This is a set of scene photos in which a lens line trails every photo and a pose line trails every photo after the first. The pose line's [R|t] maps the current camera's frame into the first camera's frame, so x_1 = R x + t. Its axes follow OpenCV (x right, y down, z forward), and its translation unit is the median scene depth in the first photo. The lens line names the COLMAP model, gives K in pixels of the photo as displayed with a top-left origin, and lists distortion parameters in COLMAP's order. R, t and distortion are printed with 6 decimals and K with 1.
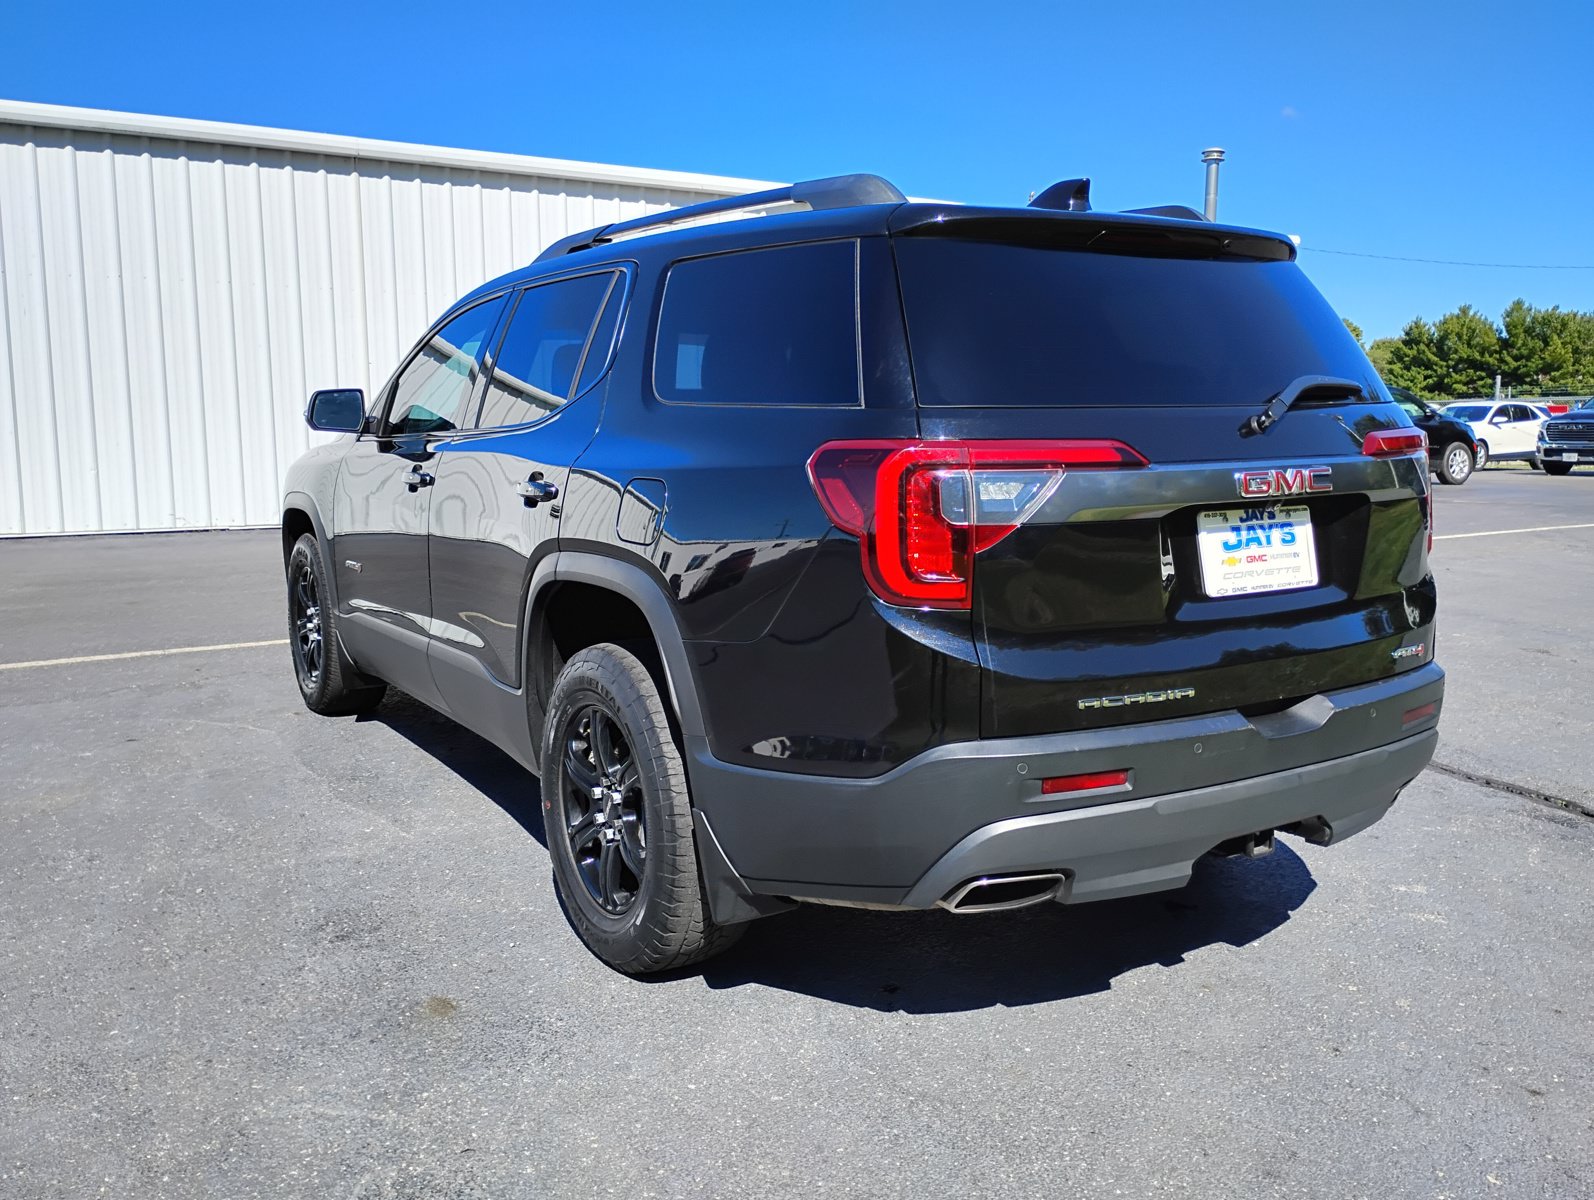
lens RADIAL K [[1321.3, 0, 793.9], [0, 1321.3, 598.4], [0, 0, 1]] dist [0.071178, -0.092695]
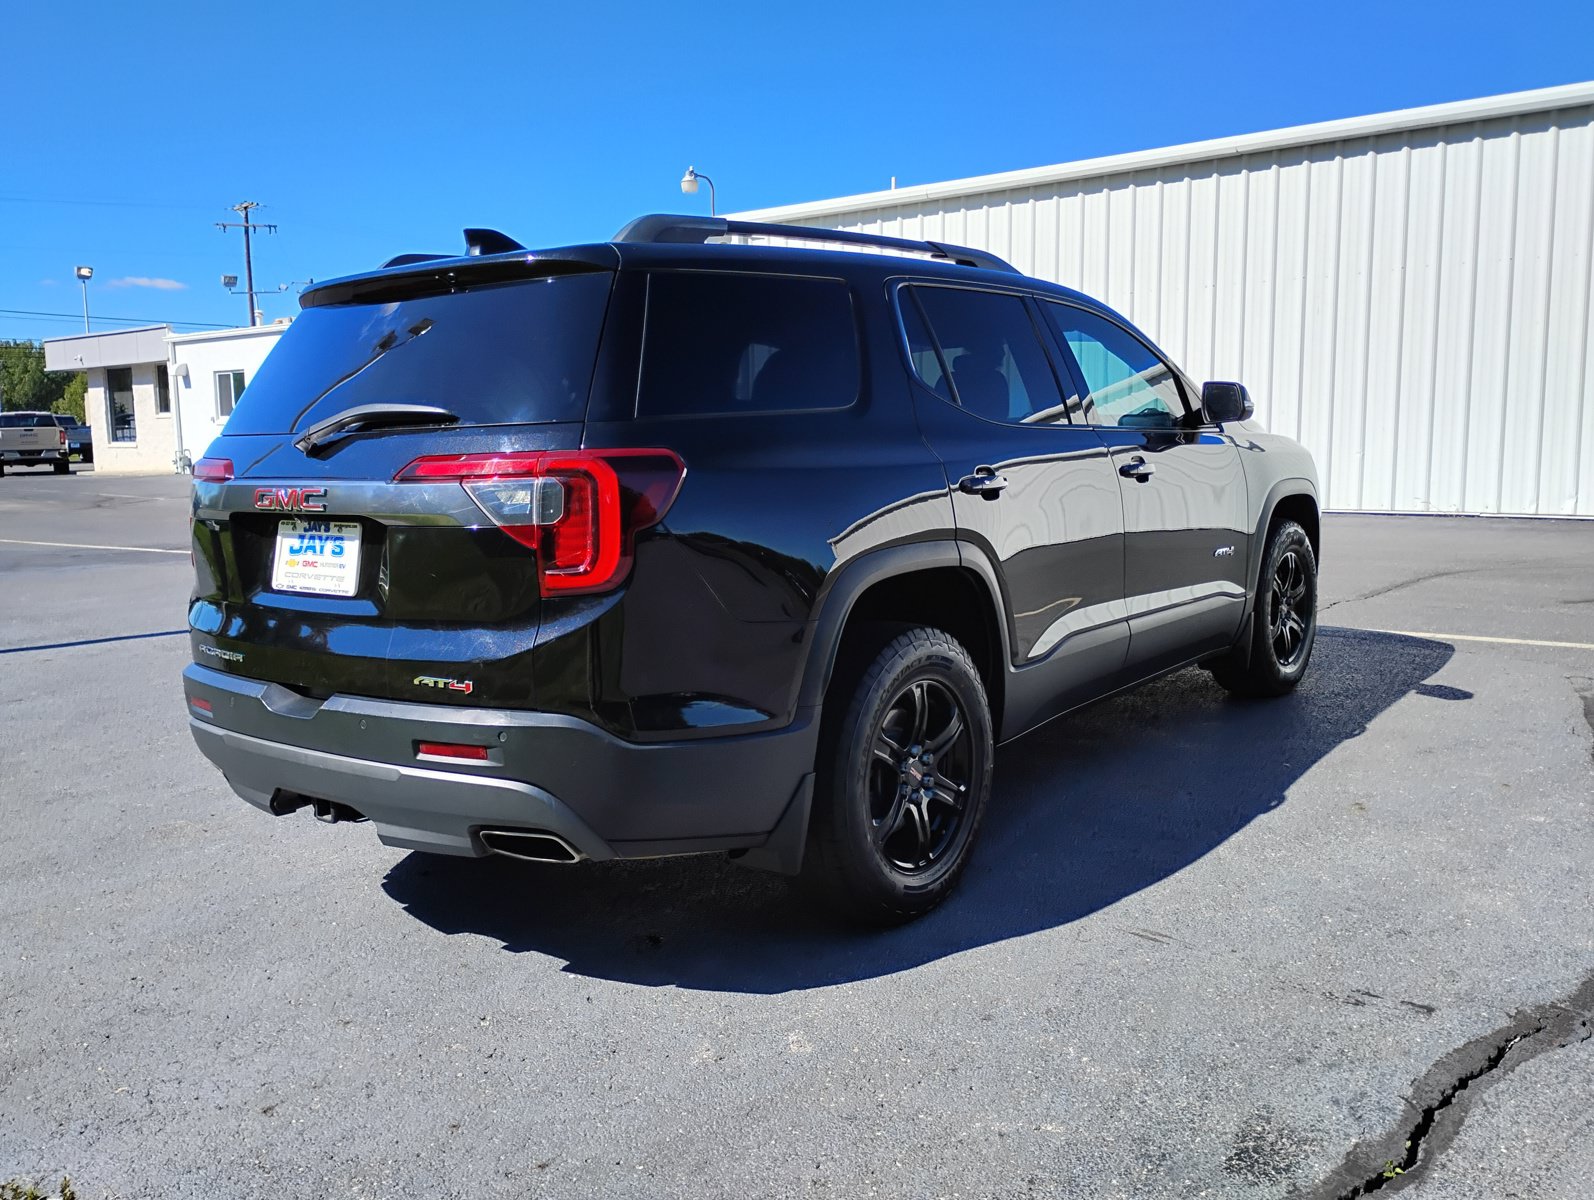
lens RADIAL K [[1321.3, 0, 793.9], [0, 1321.3, 598.4], [0, 0, 1]] dist [0.071178, -0.092695]
pose [[0.344769, 0.118684, -0.931154, 1.578254], [-0.101114, 0.990898, 0.088861, -0.145956], [0.933226, 0.063516, 0.353632, 0.976371]]
